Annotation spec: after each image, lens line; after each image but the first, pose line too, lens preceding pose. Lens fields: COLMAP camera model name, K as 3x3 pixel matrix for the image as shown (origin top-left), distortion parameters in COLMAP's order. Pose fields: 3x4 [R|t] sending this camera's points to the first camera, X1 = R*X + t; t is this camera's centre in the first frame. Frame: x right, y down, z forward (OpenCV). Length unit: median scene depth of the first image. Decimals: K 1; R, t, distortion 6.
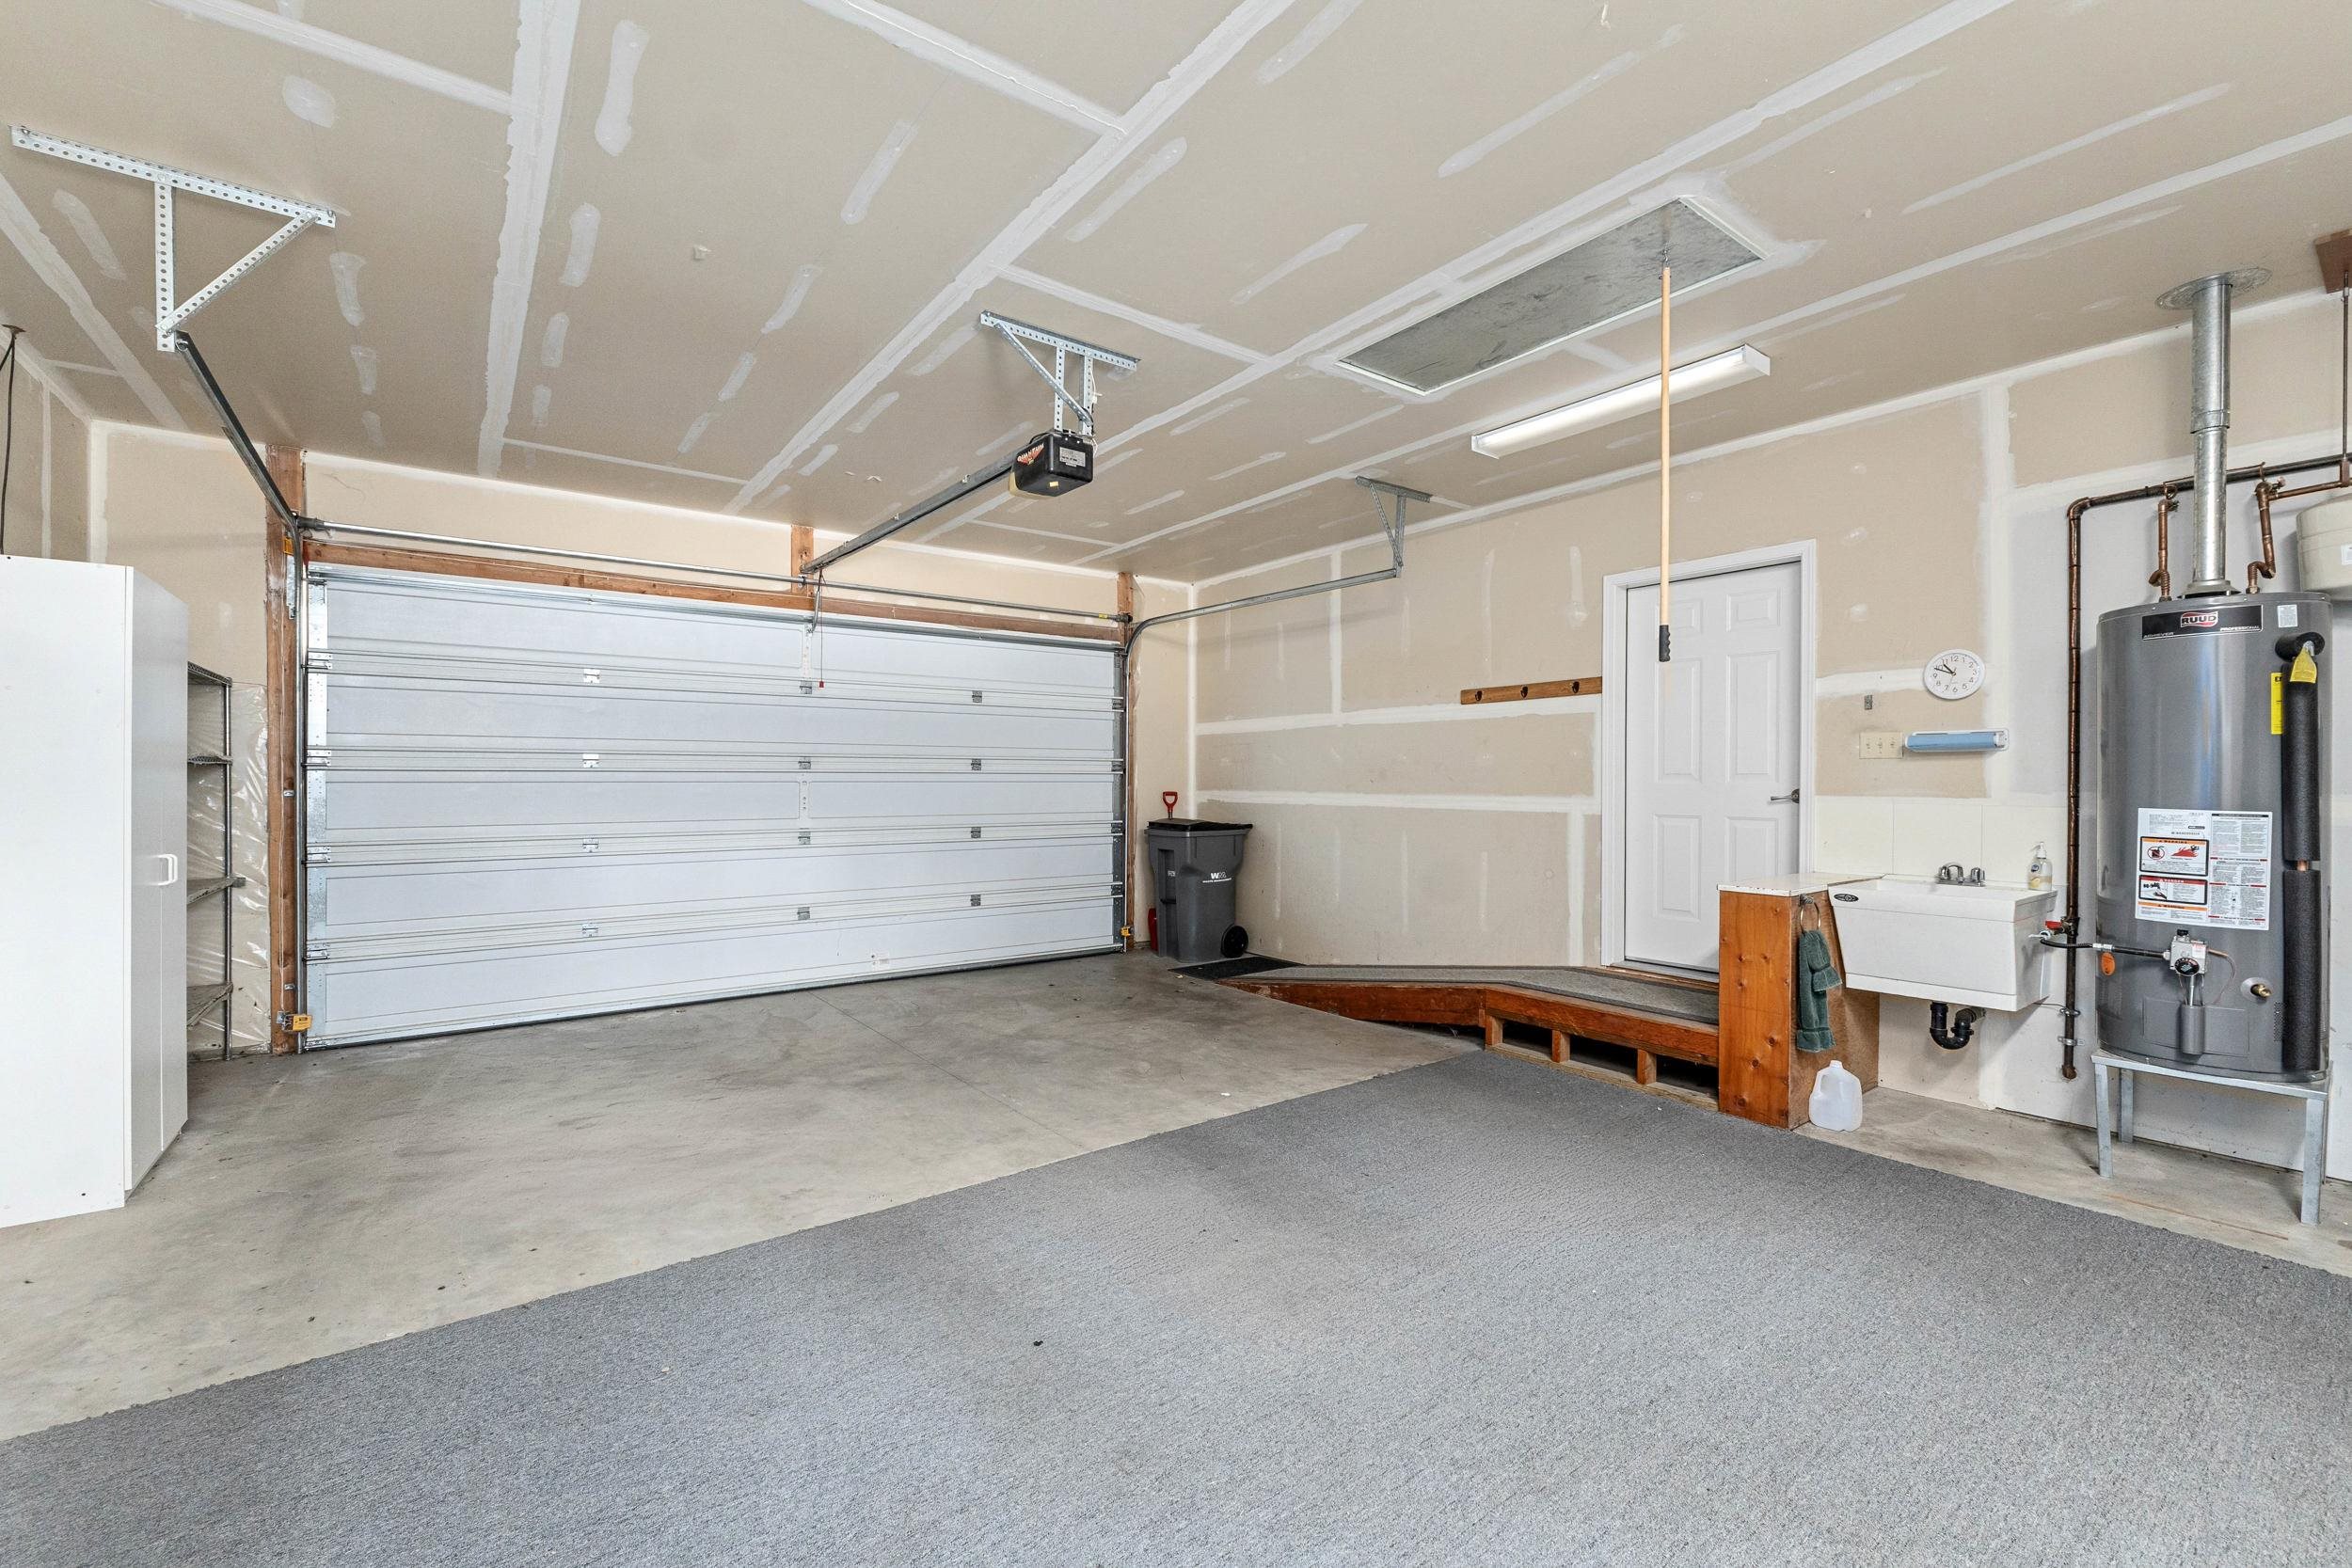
lens RADIAL K [[1003.7, 0, 1175.7], [0, 1003.7, 785.1], [0, 0, 1]] dist [-0.003472, -0.001852]
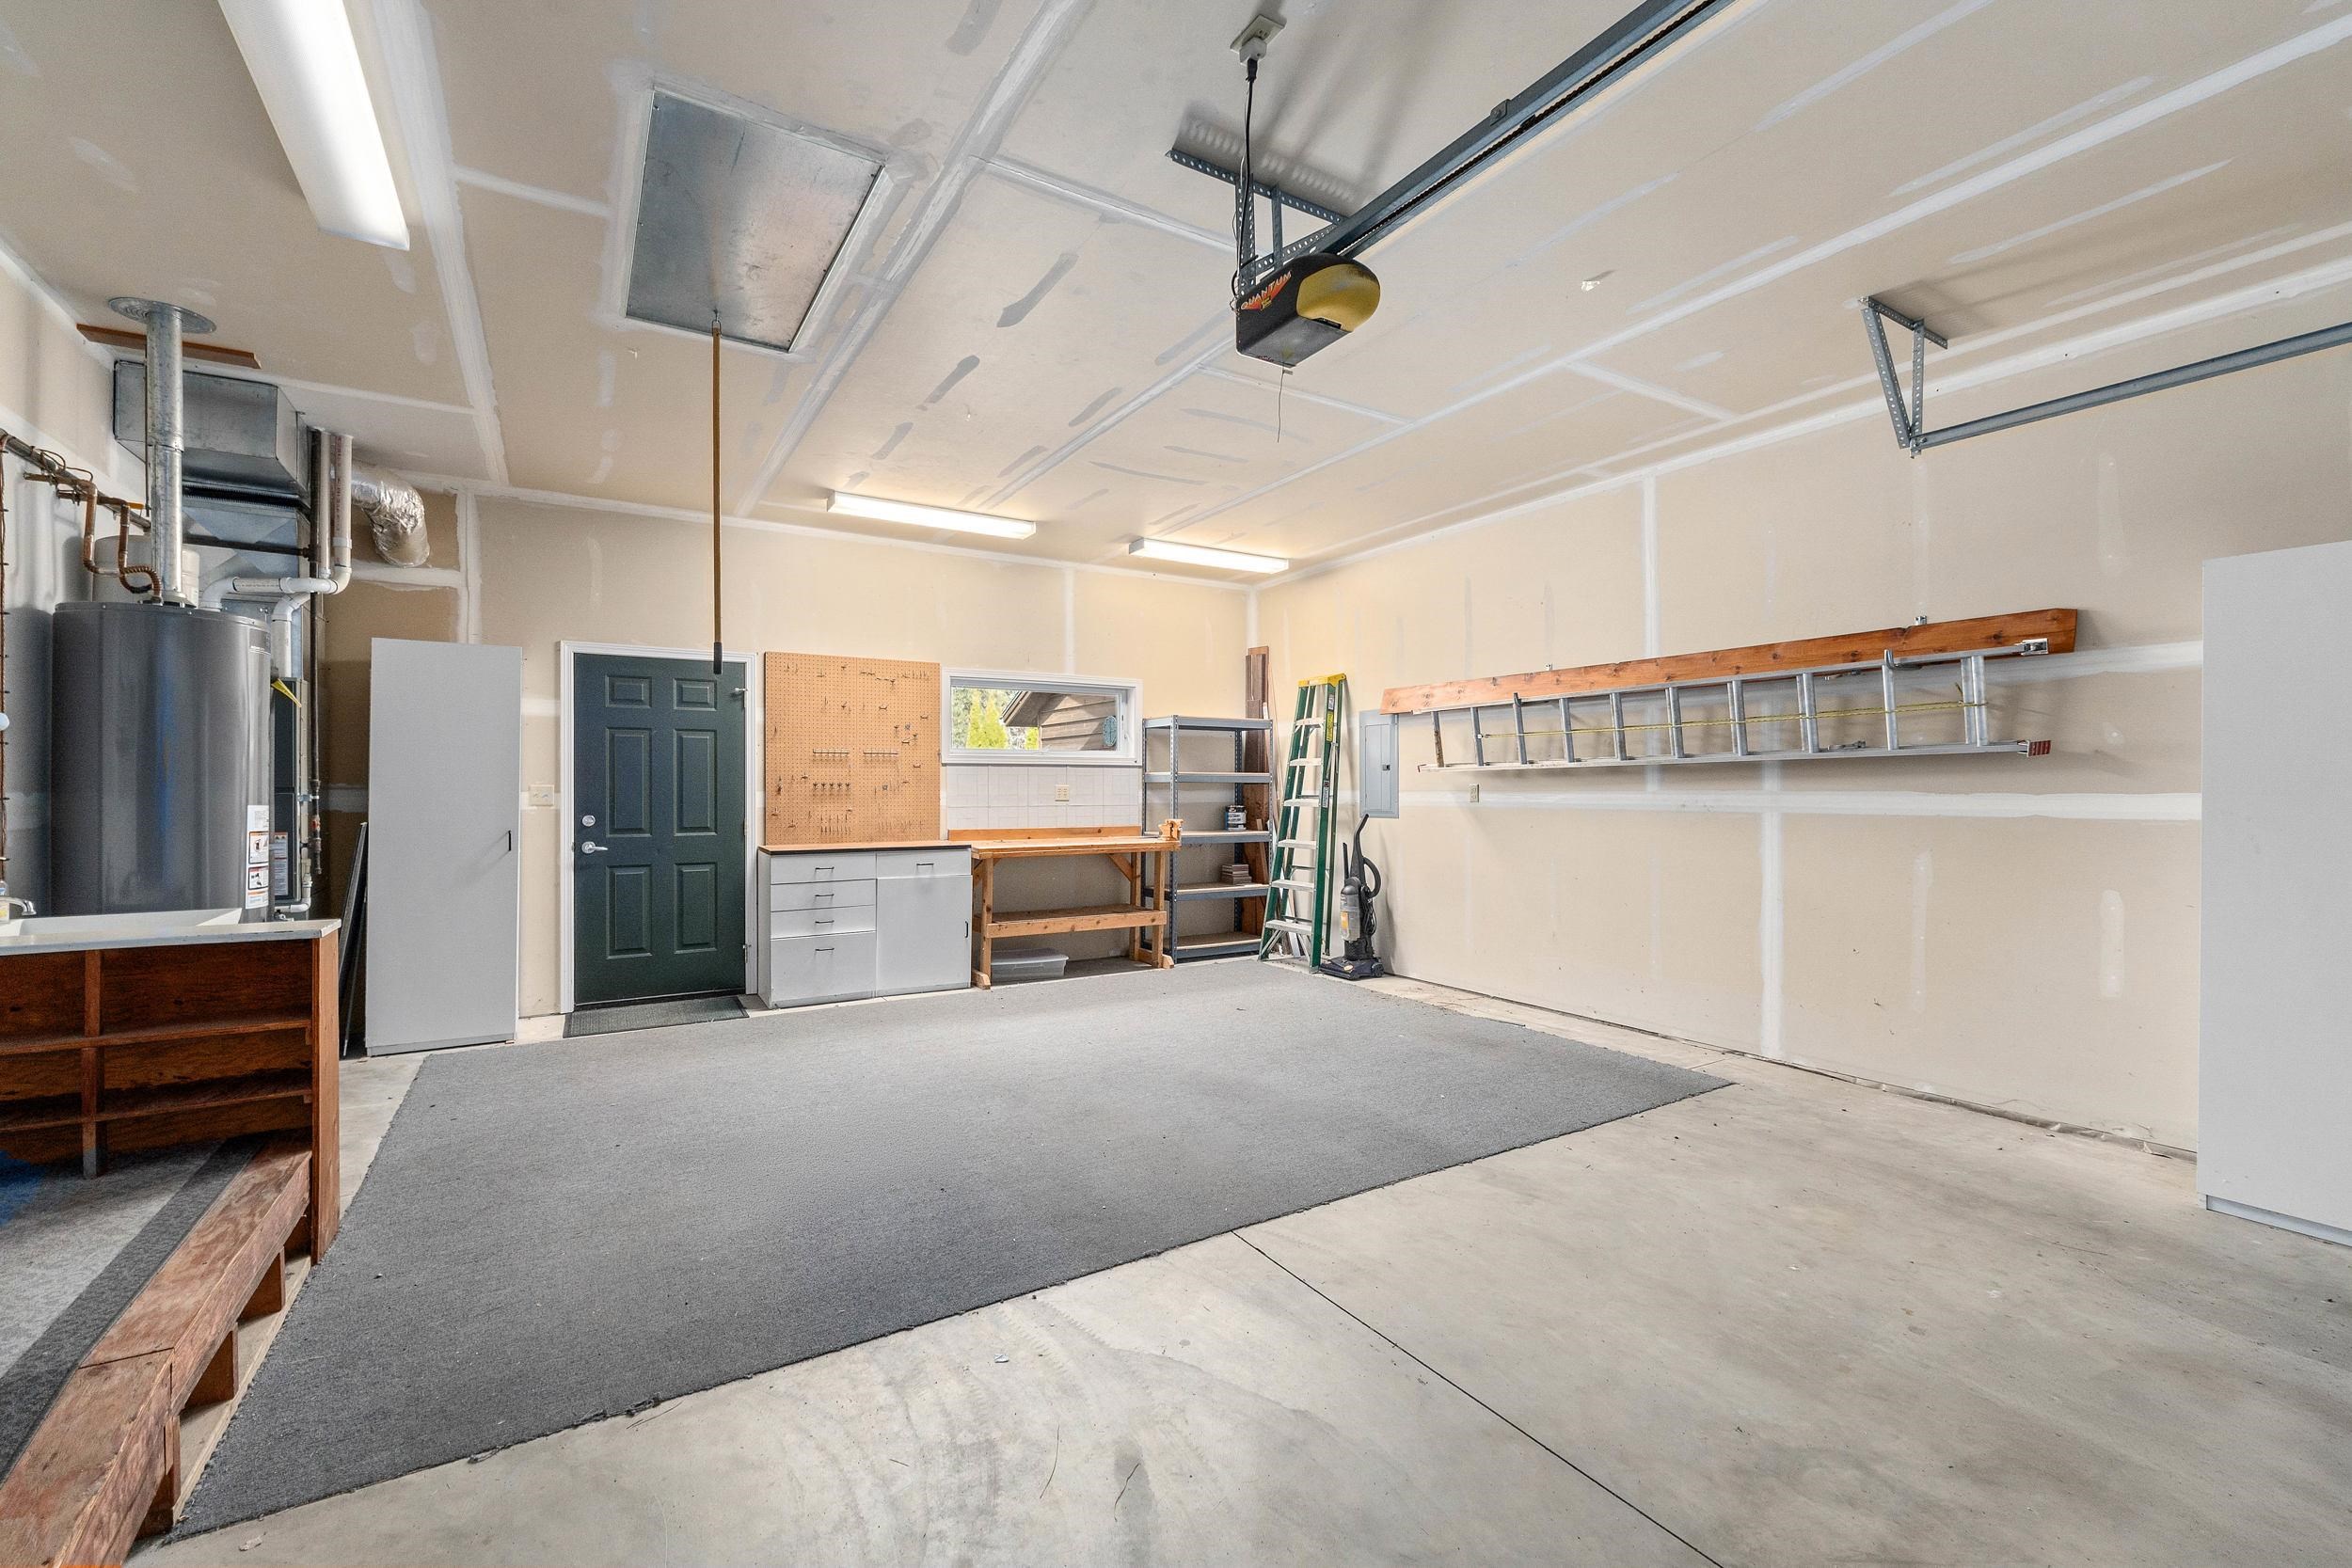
lens RADIAL K [[1003.7, 0, 1177.4], [0, 1003.7, 786.8], [0, 0, 1]] dist [-0.003472, -0.001852]
pose [[-0.996733, -0.000924, 0.080766, -0.115145], [-0.000917, 1.000000, 0.000131, 0.003107], [-0.080766, 0.000057, -0.996733, 2.007163]]
